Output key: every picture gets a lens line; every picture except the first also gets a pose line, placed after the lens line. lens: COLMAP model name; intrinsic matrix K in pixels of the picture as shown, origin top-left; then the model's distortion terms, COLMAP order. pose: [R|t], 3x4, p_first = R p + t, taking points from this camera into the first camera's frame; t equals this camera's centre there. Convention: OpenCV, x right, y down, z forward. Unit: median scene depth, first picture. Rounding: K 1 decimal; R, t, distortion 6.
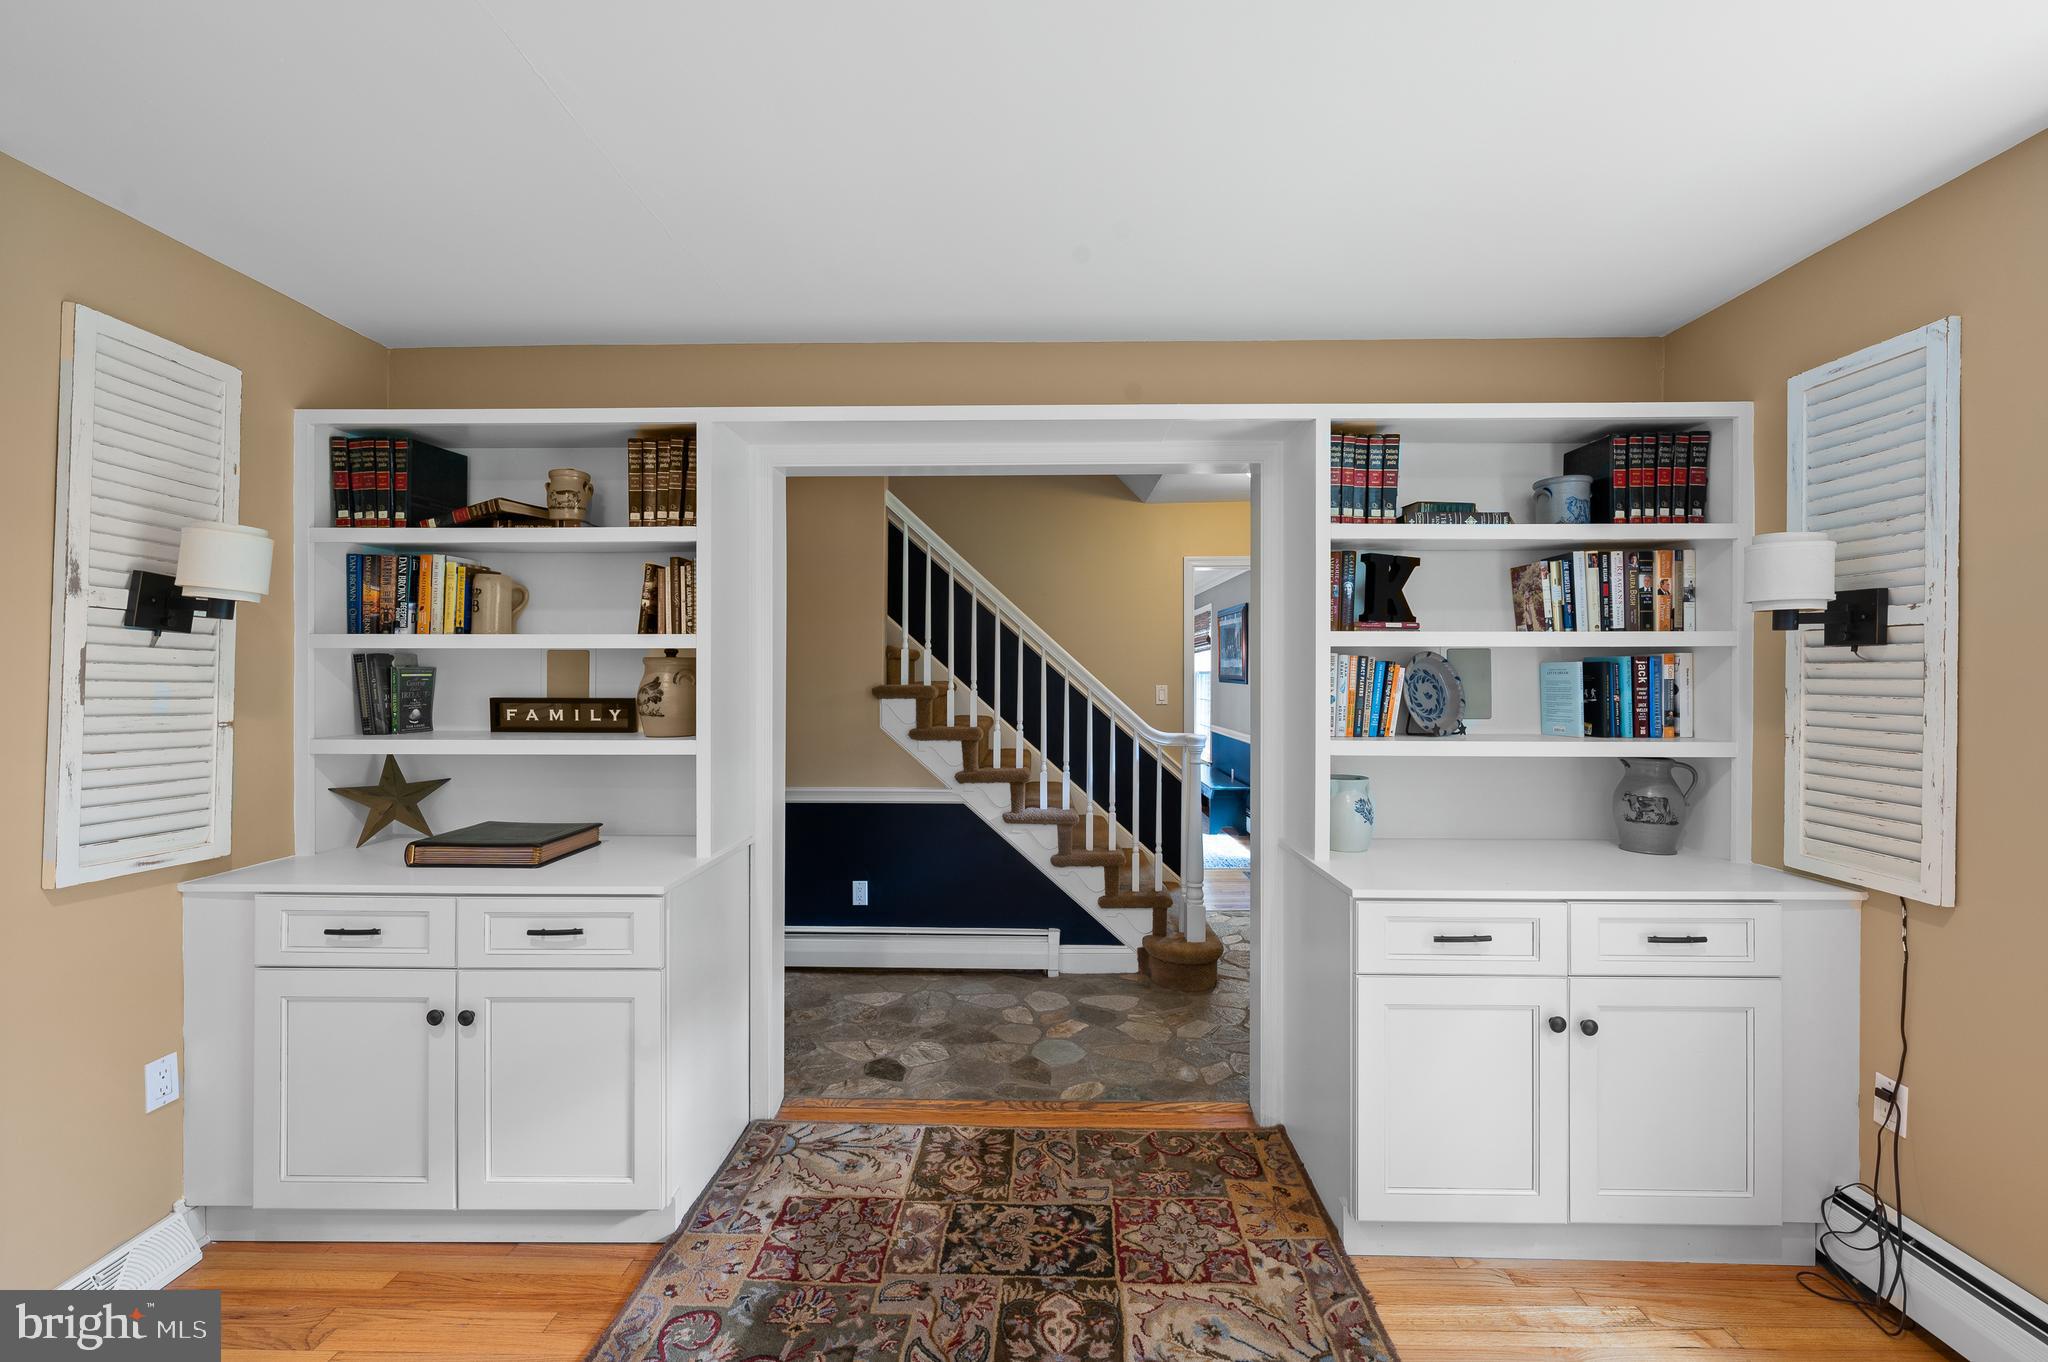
lens RADIAL K [[832.4, 0, 1030.3], [0, 832.4, 674.4], [0, 0, 1]] dist [-0.001005, -0.000505]
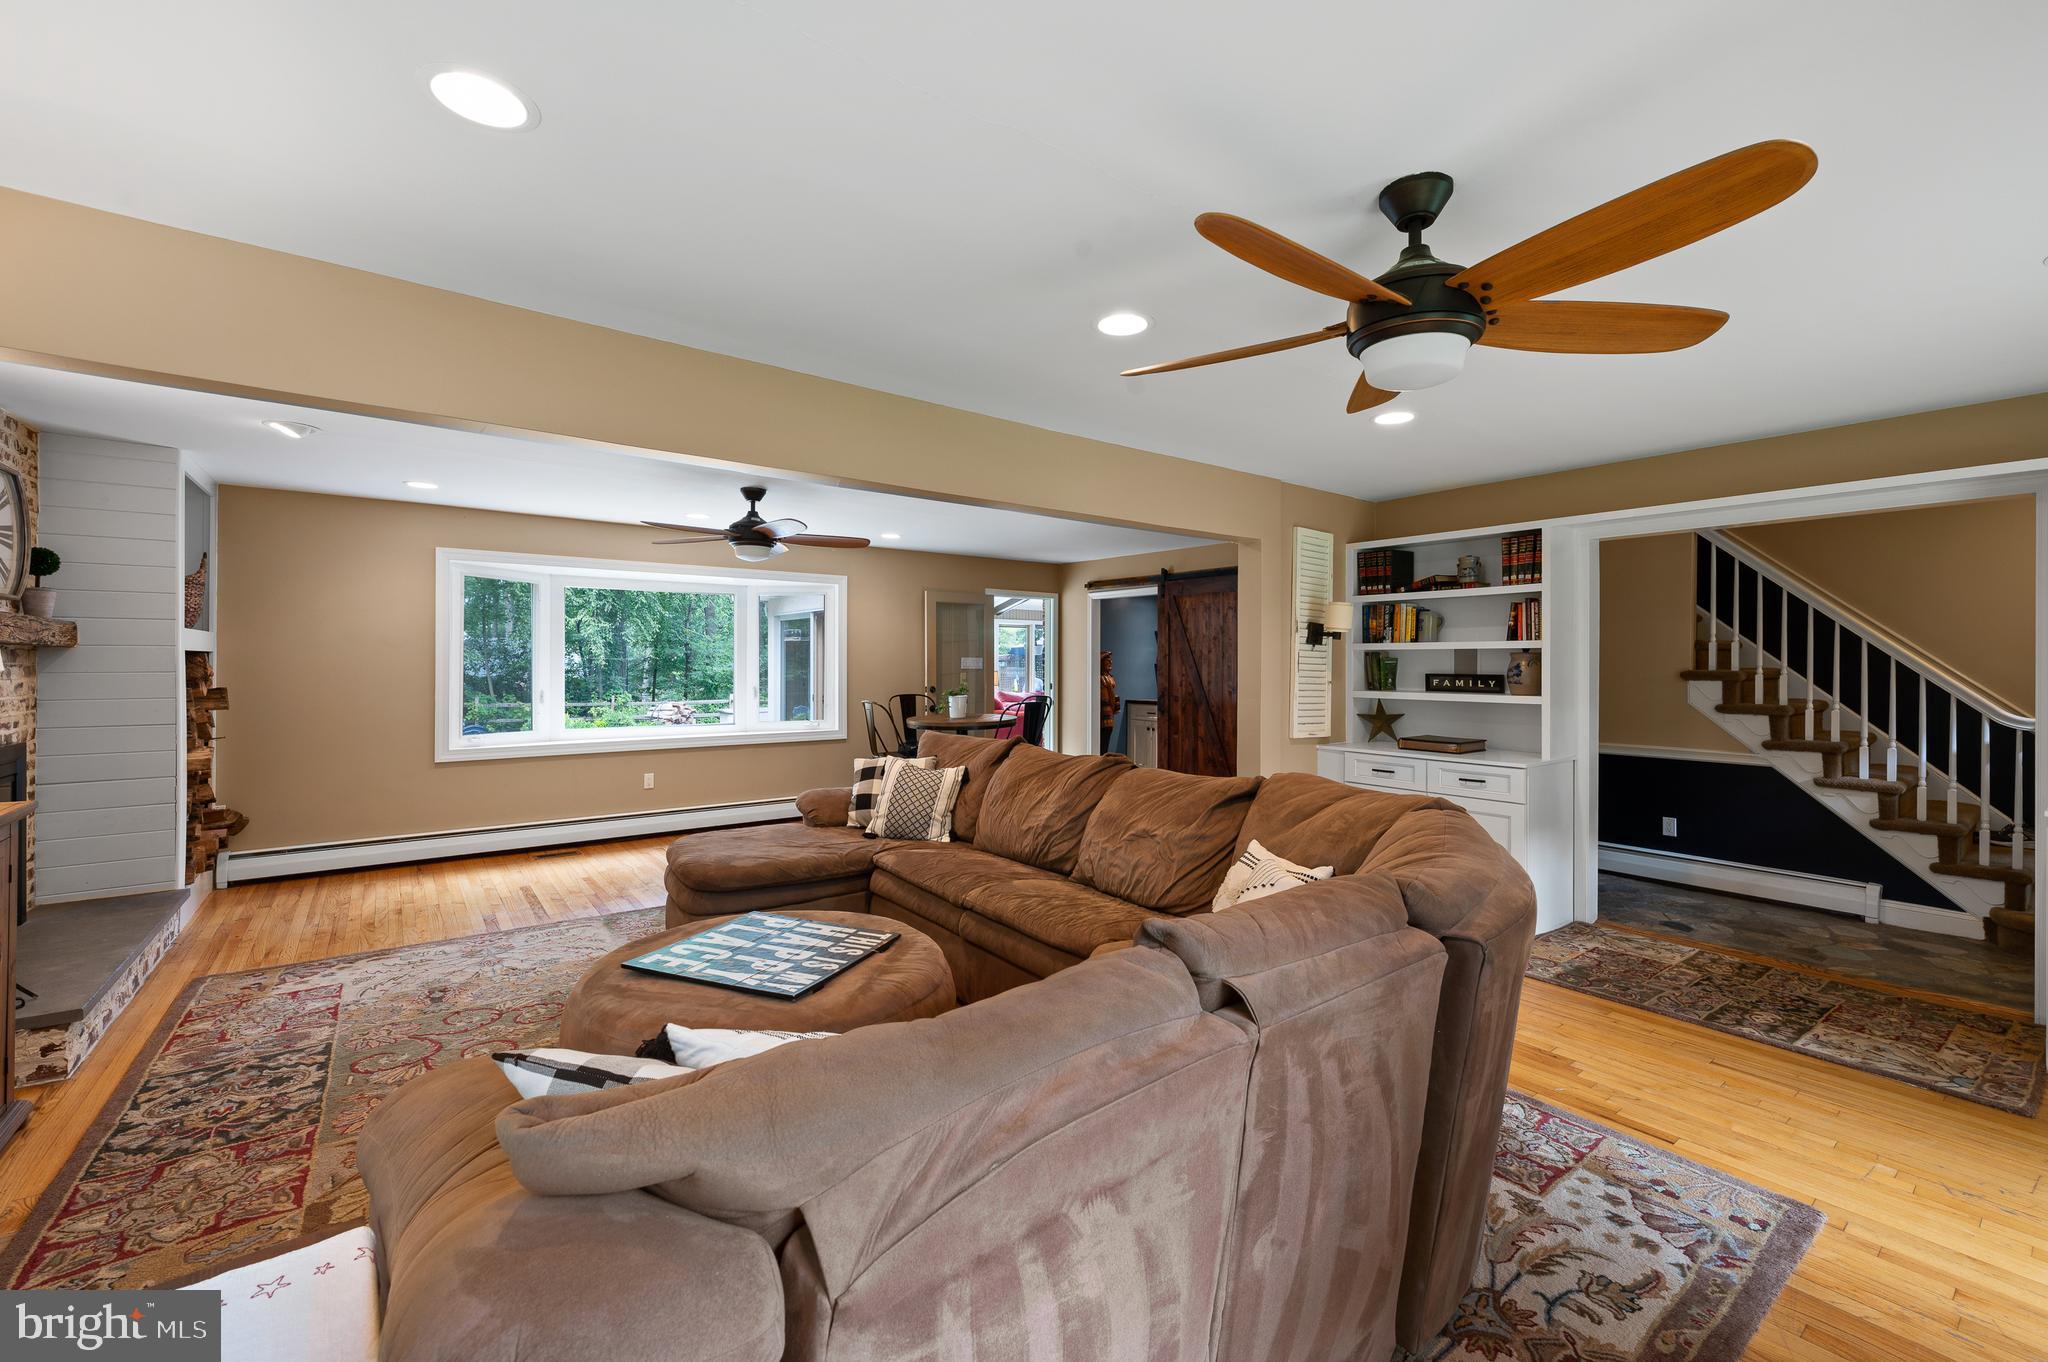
lens RADIAL K [[836.6, 0, 1028.7], [0, 836.6, 660.9], [0, 0, 1]] dist [-0.001144, 0.000044]
pose [[0.613397, -0.000550, -0.789774, 0.363255], [-0.000900, 0.999999, -0.001395, 0.001687], [0.789774, 0.001567, 0.613396, -1.027037]]
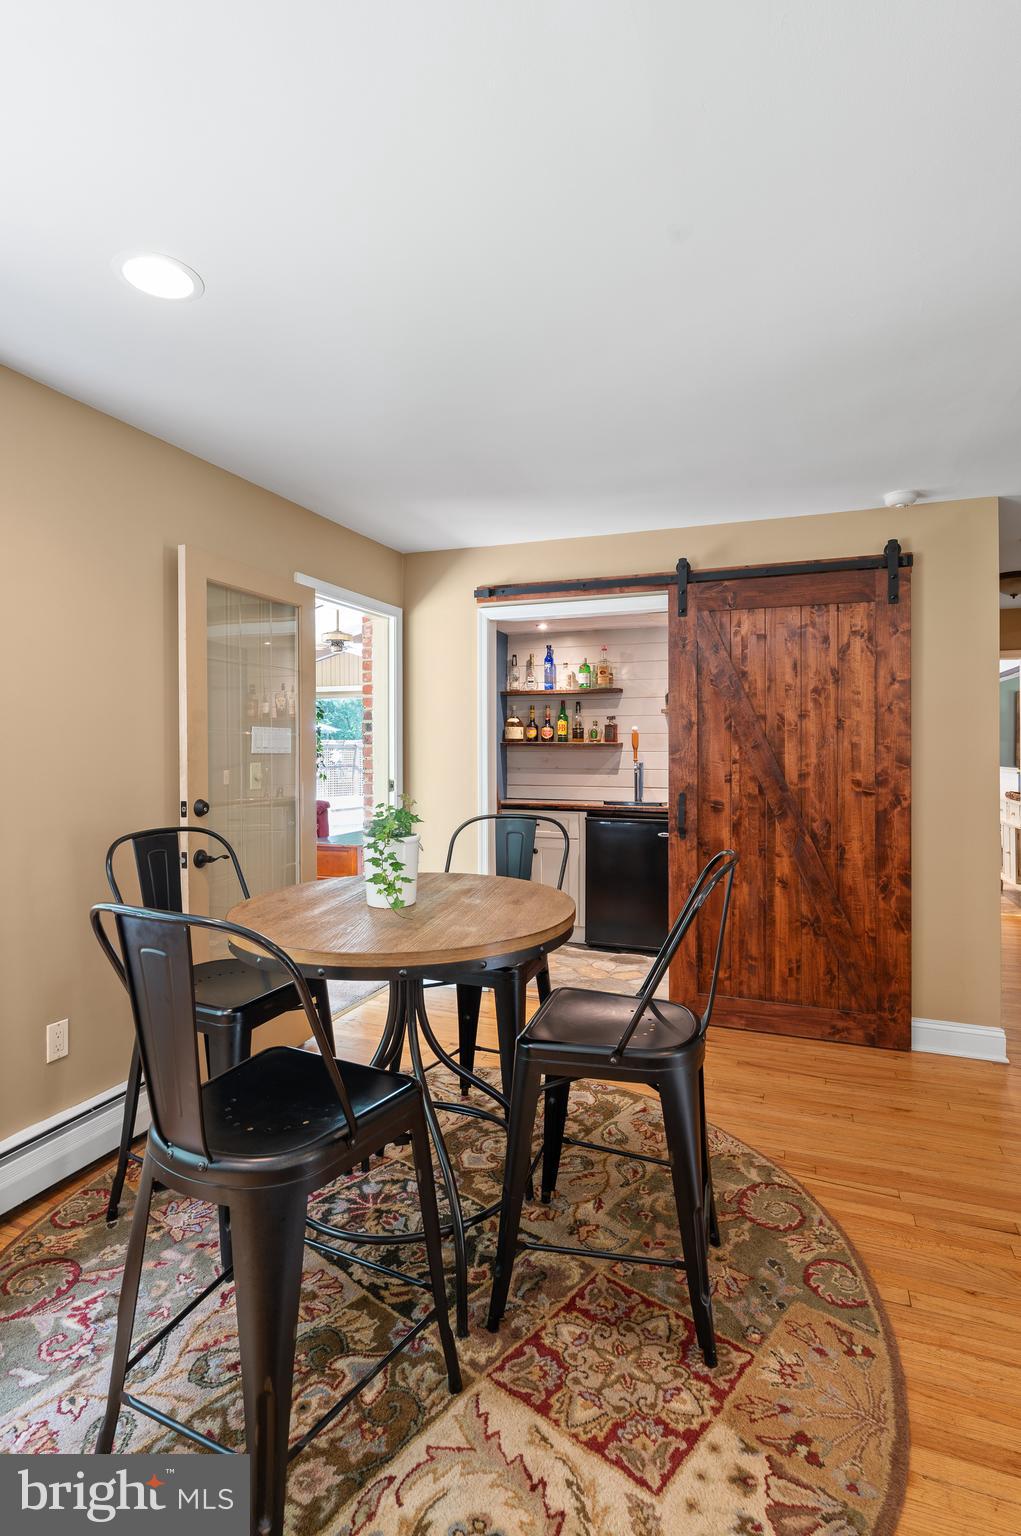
lens RADIAL K [[744.6, 0, 513.5], [0, 744.6, 750.9], [0, 0, 1]] dist [-0.000591, -0.000118]
pose [[0.937637, 0.000775, -0.347614, -1.671969], [0.001108, 0.999986, 0.005218, 0.019894], [0.347613, -0.005278, 0.937623, -0.171740]]
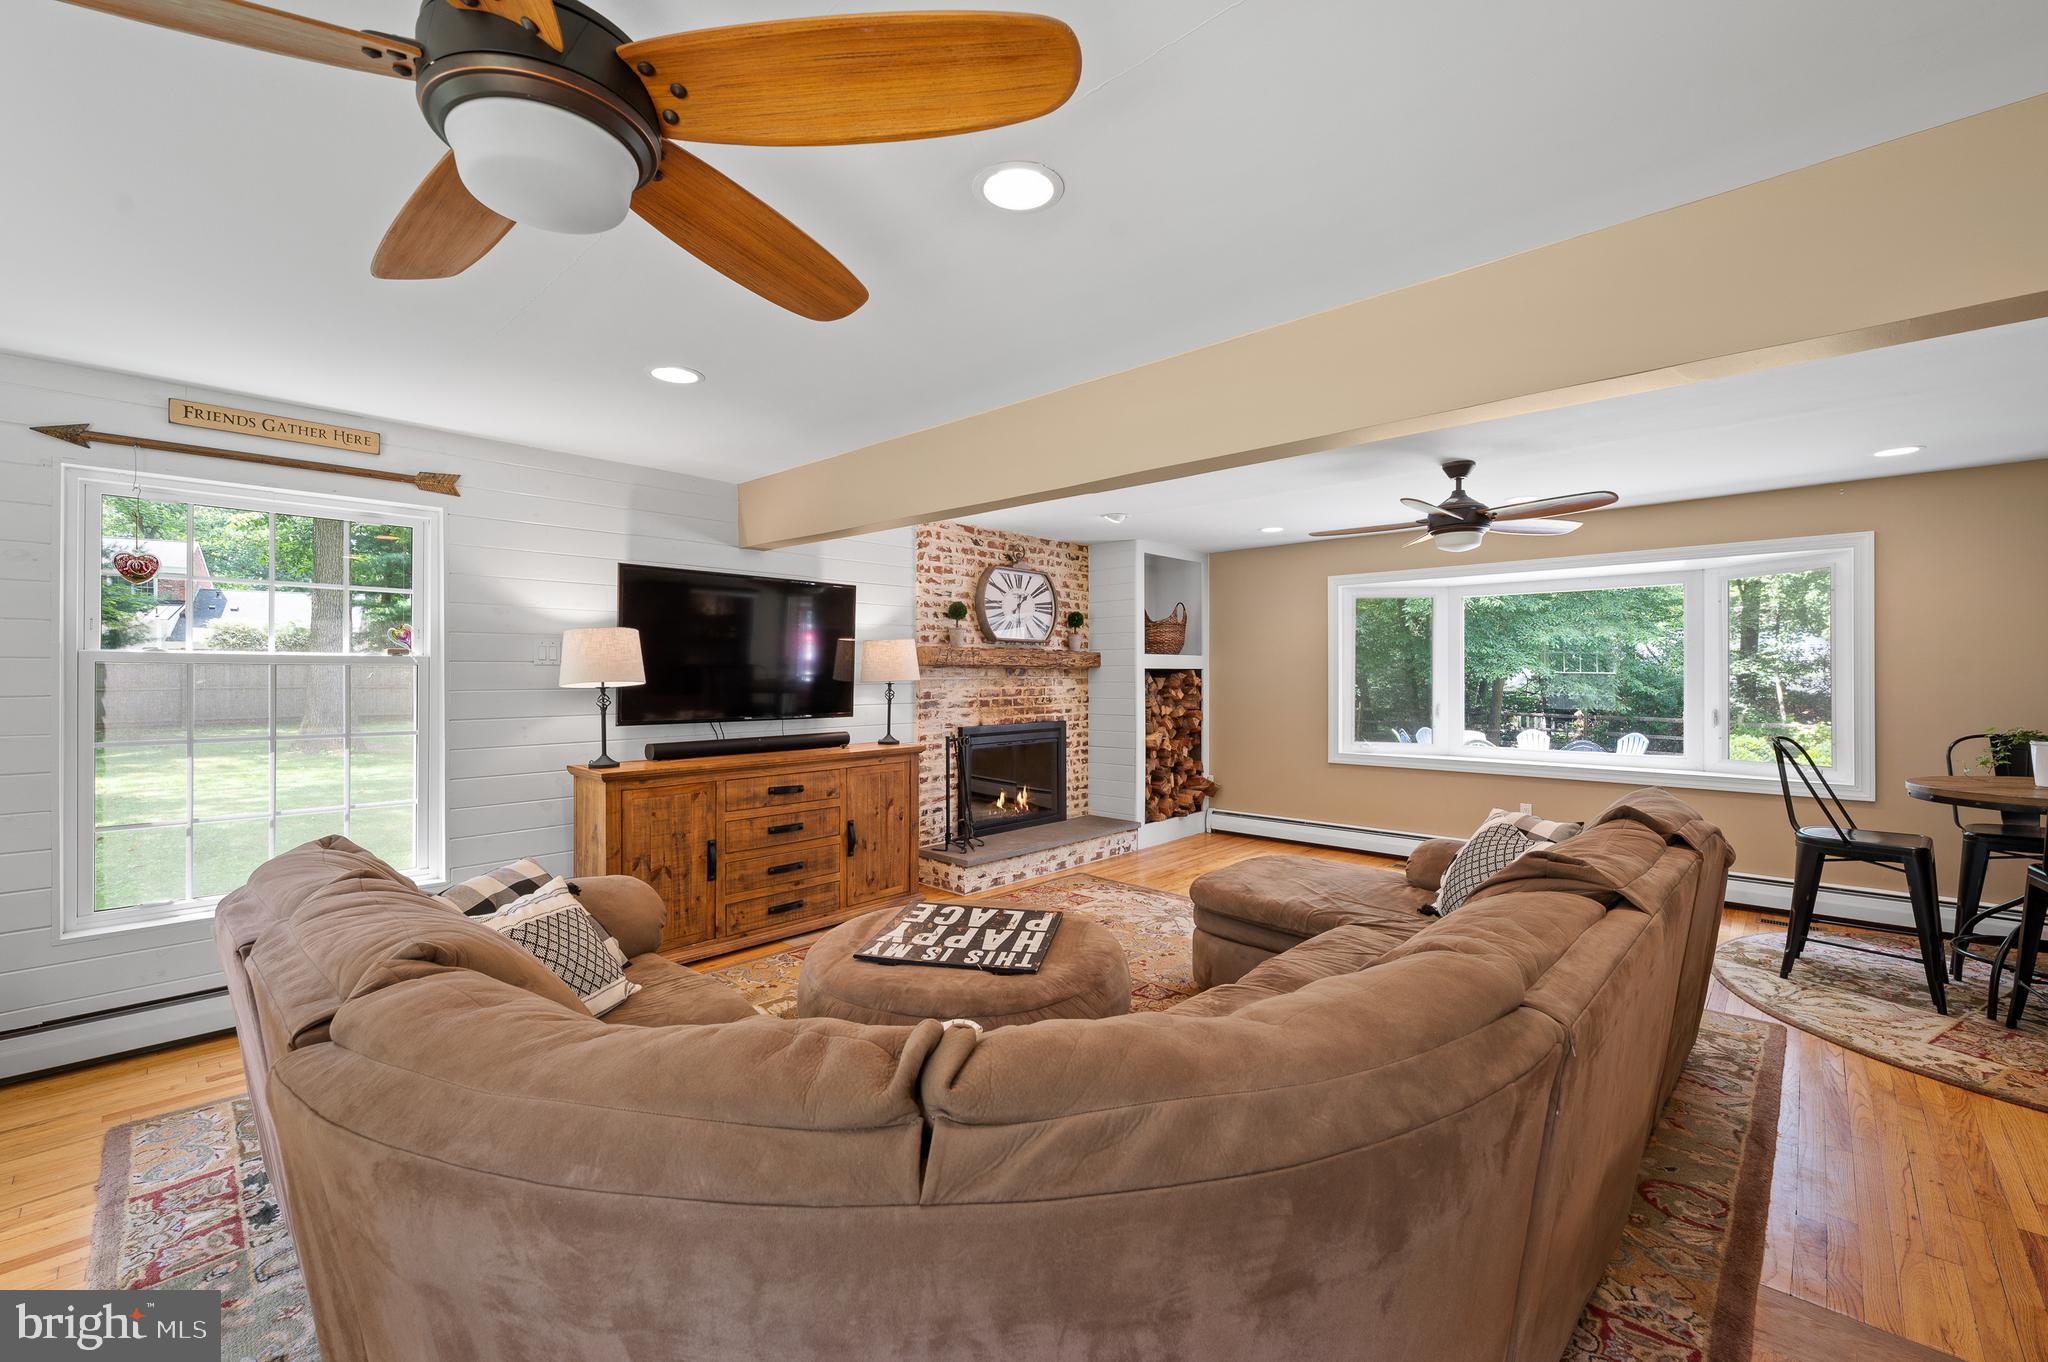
lens RADIAL K [[832.4, 0, 1030.3], [0, 832.4, 674.4], [0, 0, 1]] dist [-0.001005, -0.000505]
pose [[-0.675064, -0.000830, -0.737759, 0.131463], [0.002005, 0.999994, -0.002959, 0.004767], [0.737757, -0.003477, -0.675058, 0.225911]]
